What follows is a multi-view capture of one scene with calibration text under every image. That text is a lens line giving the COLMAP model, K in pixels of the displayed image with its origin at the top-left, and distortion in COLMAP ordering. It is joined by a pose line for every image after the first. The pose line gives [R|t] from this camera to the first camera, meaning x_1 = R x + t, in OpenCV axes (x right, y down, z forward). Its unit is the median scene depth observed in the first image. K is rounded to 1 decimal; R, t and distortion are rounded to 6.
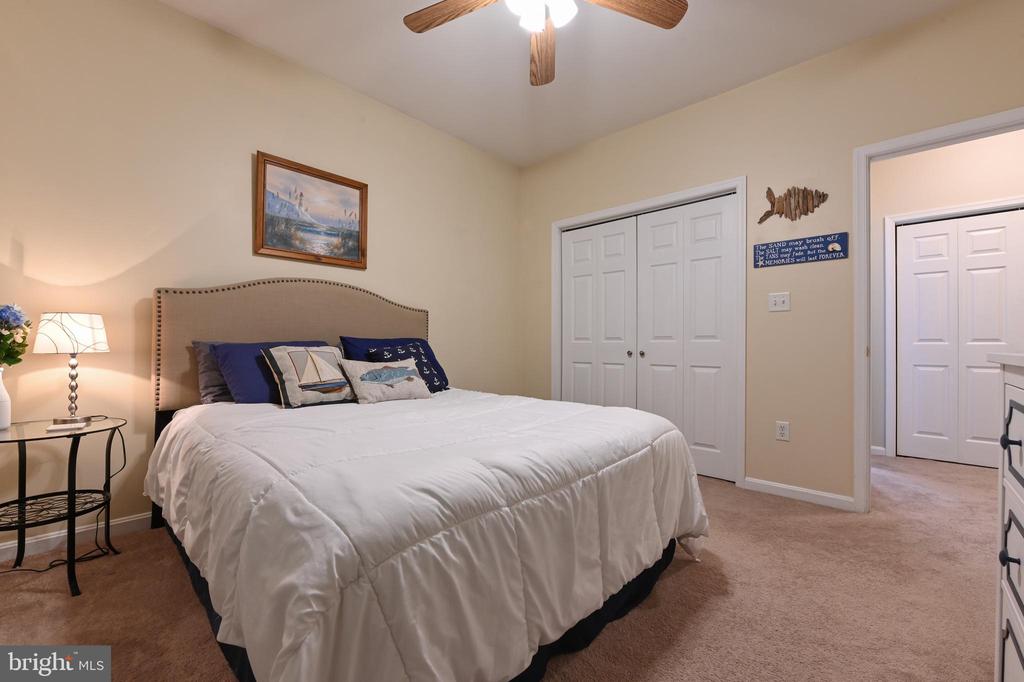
lens RADIAL K [[406.9, 0, 514.4], [0, 406.9, 343.6], [0, 0, 1]] dist [0.003140, 0.000107]
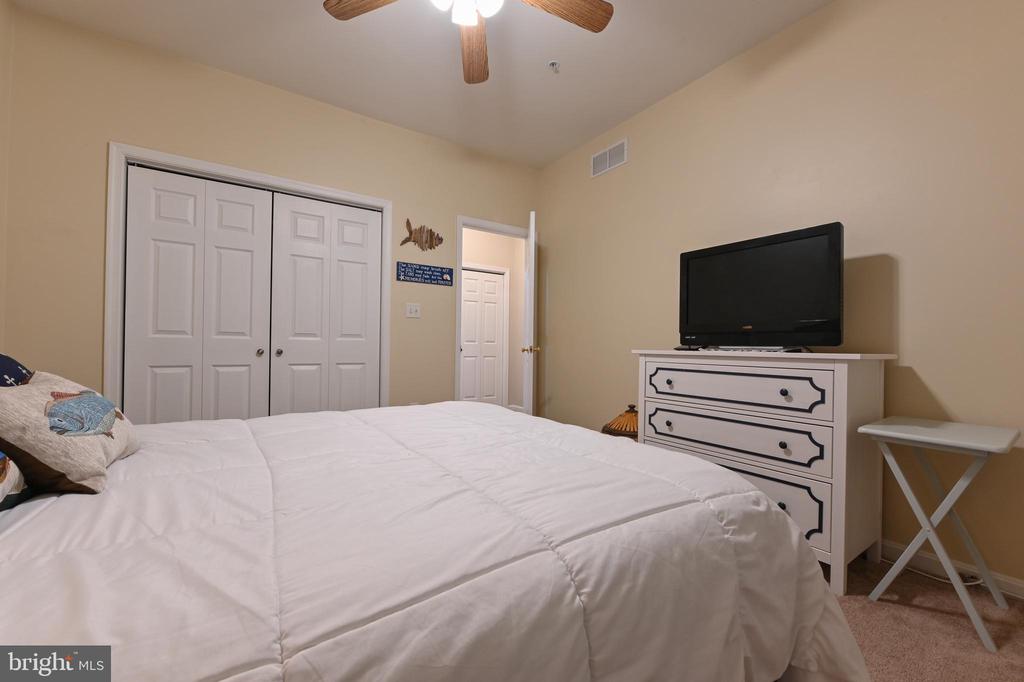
lens RADIAL K [[390.6, 0, 513.7], [0, 390.6, 343.2], [0, 0, 1]] dist [-0.003753, -0.000155]
pose [[0.258008, 0.006750, 0.966119, -0.464970], [-0.013907, 0.999898, -0.003272, 0.001431], [-0.966043, -0.012592, 0.258076, 0.373448]]
